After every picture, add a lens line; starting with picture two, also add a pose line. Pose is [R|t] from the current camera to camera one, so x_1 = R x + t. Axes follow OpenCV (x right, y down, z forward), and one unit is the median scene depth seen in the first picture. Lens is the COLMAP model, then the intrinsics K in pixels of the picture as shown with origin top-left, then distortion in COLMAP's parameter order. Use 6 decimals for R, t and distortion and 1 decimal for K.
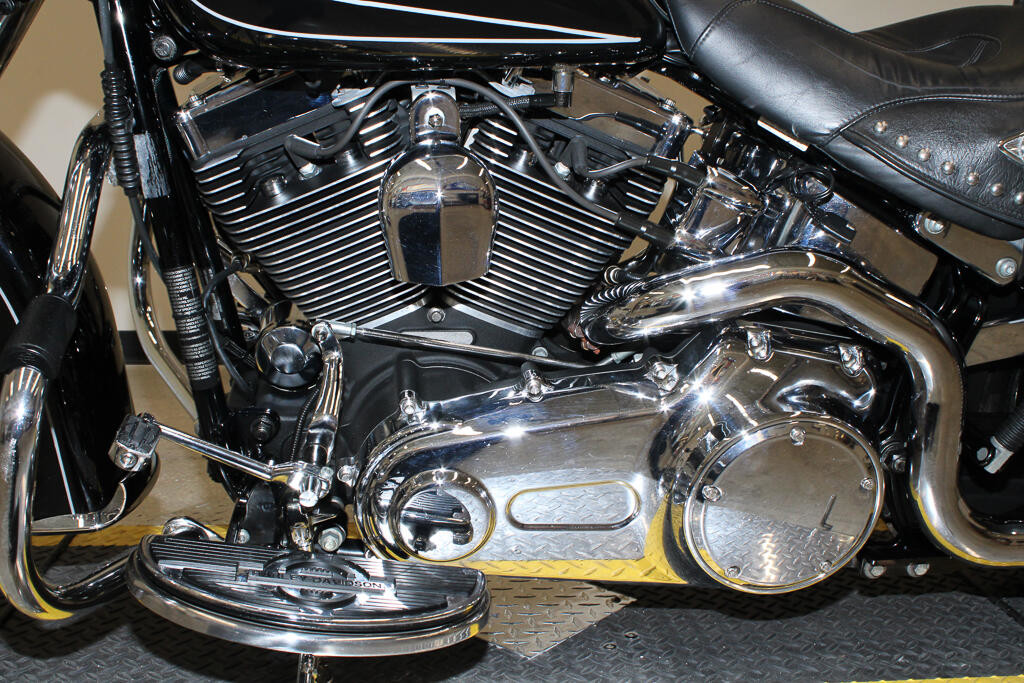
lens RADIAL K [[1082.1, 0, 512.2], [0, 1082.1, 339.3], [0, 0, 1]] dist [-0.113484, 0.134576]
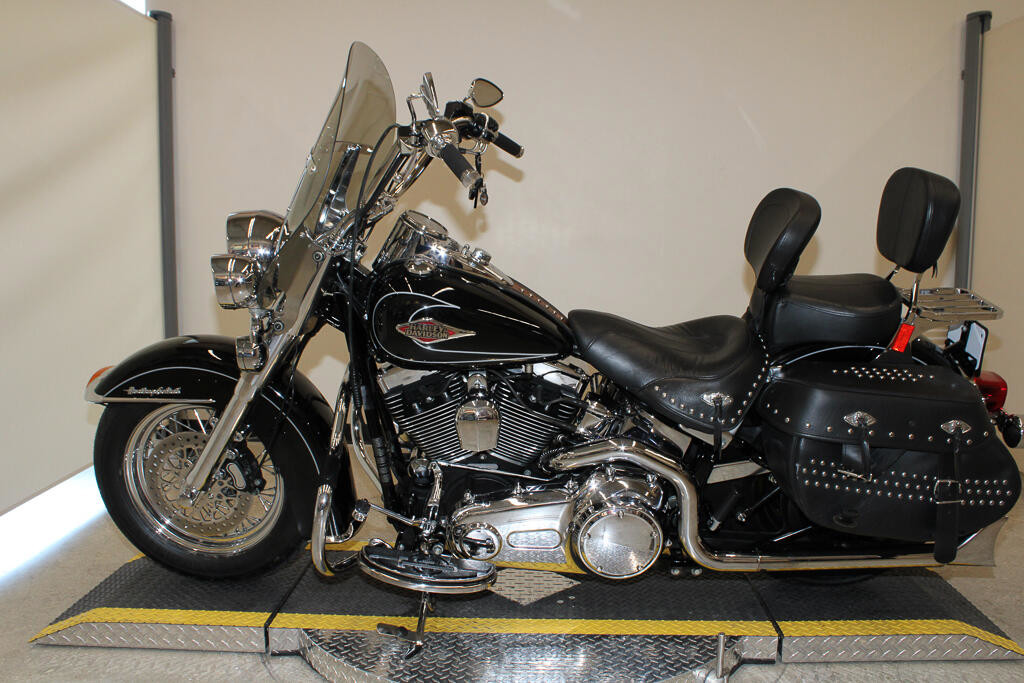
lens RADIAL K [[935.3, 0, 512.0], [0, 935.3, 341.5], [0, 0, 1]] dist [-0.151536, 0.161403]
pose [[0.991023, 0.004574, -0.133612, 0.284047], [-0.010125, 0.999112, -0.040898, -0.204002], [0.133307, 0.041884, 0.990189, -1.098293]]
